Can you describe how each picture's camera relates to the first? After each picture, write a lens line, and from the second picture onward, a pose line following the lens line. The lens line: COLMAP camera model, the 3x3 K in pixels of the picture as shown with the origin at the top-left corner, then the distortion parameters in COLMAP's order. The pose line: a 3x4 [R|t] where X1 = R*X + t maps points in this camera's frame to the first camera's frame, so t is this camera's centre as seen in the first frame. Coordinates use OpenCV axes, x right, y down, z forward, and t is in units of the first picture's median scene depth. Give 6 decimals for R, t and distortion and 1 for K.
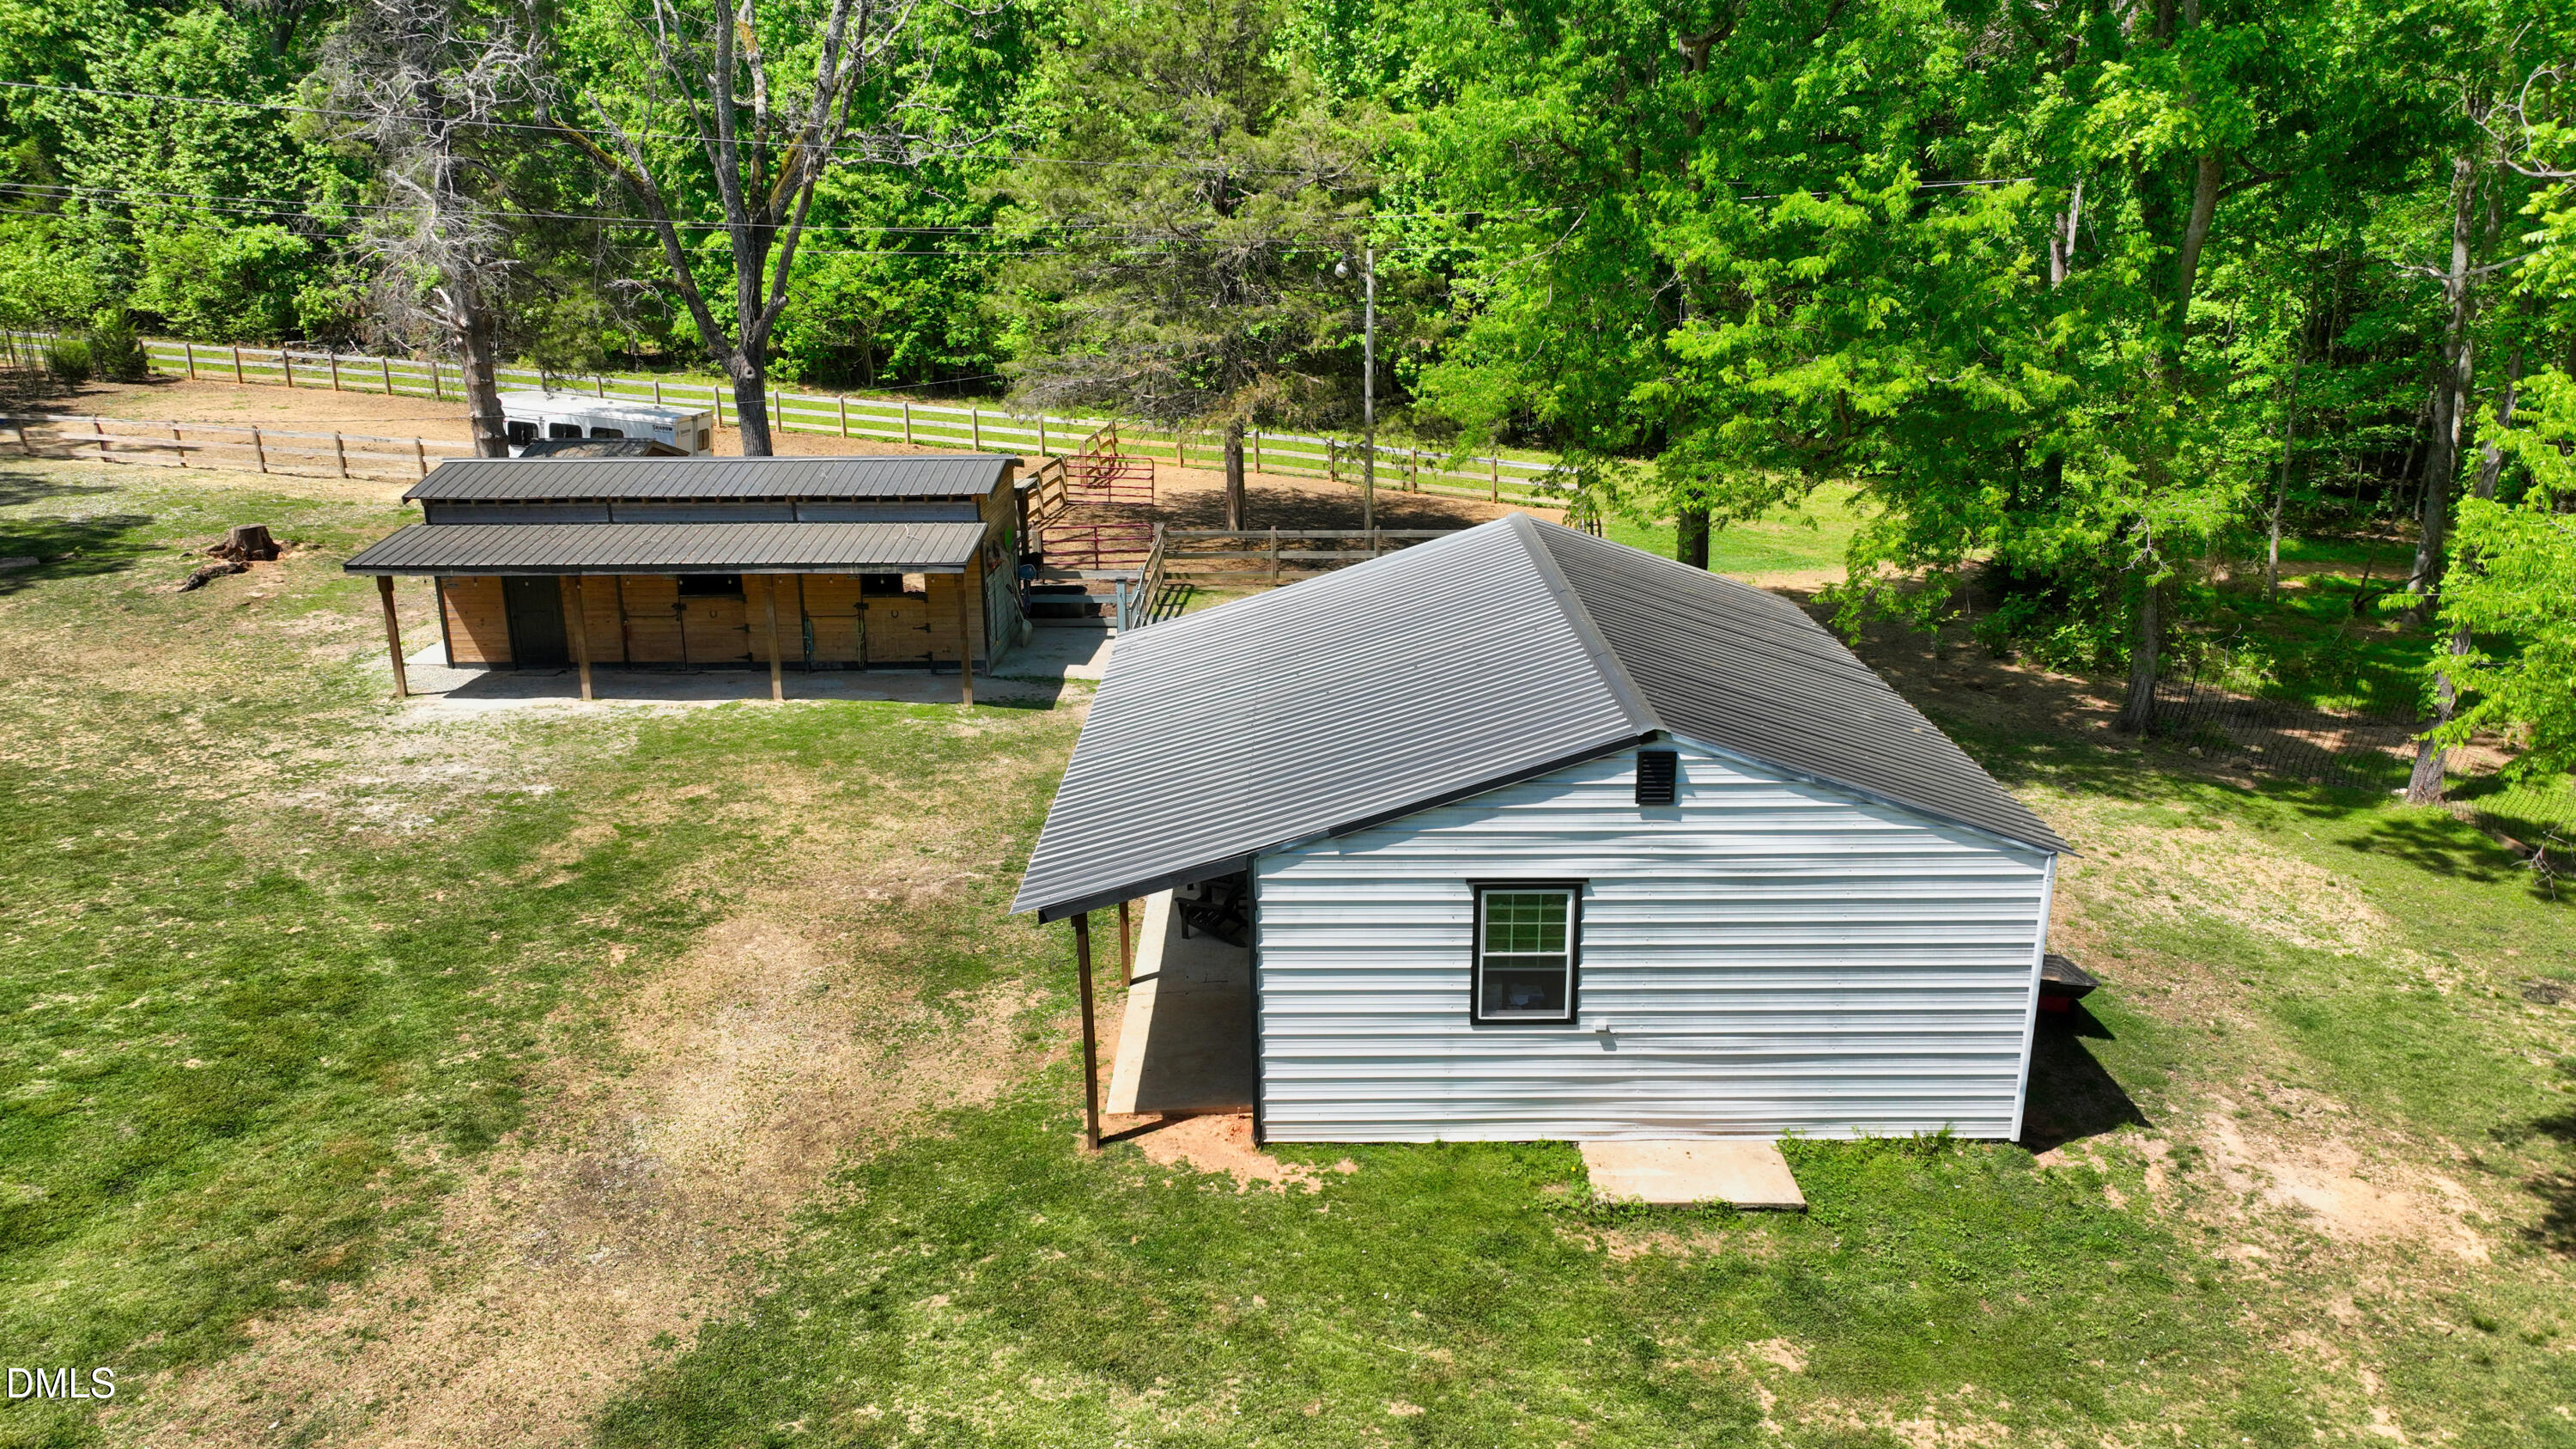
lens RADIAL K [[1835.3, 0, 1285.1], [0, 1835.3, 726.5], [0, 0, 1]] dist [-0.008742, 0.019226]
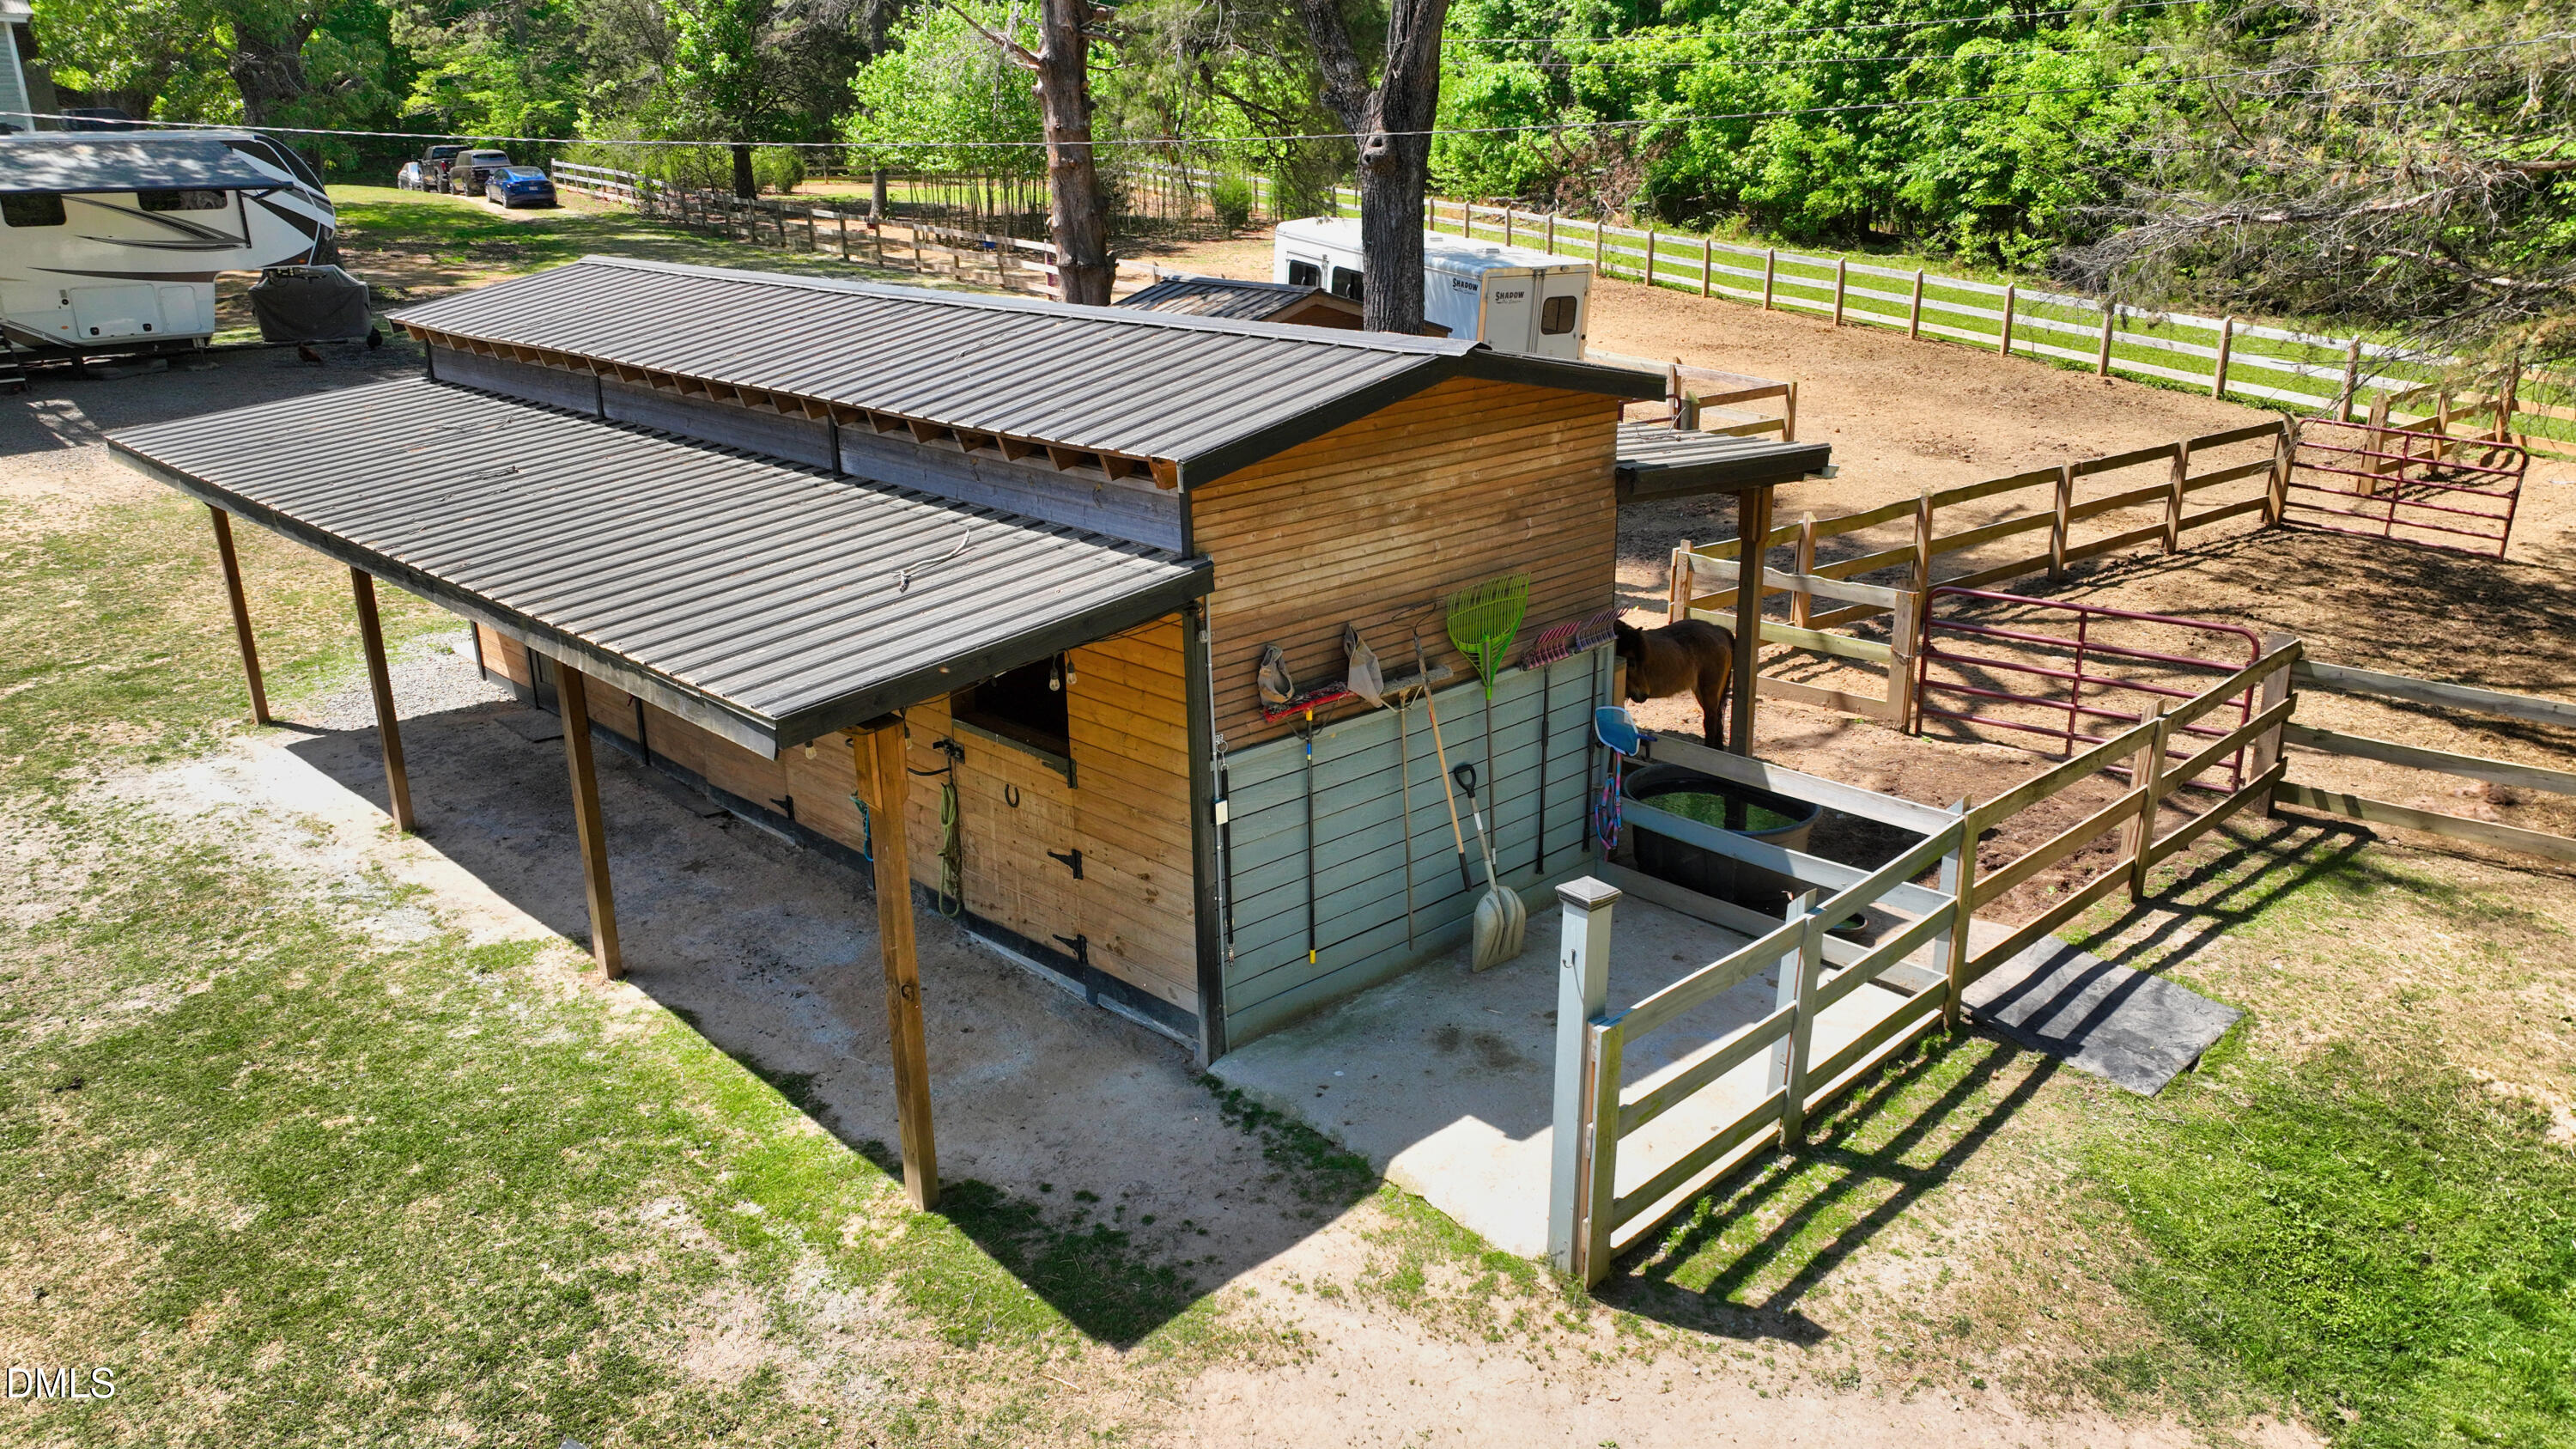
lens RADIAL K [[1835.3, 0, 1290.3], [0, 1835.3, 729.9], [0, 0, 1]] dist [-0.008742, 0.019226]
pose [[0.707230, 0.223600, -0.670693, 0.036301], [-0.197898, 0.973355, 0.115826, -0.118543], [0.678721, 0.050813, 0.732636, 0.785327]]
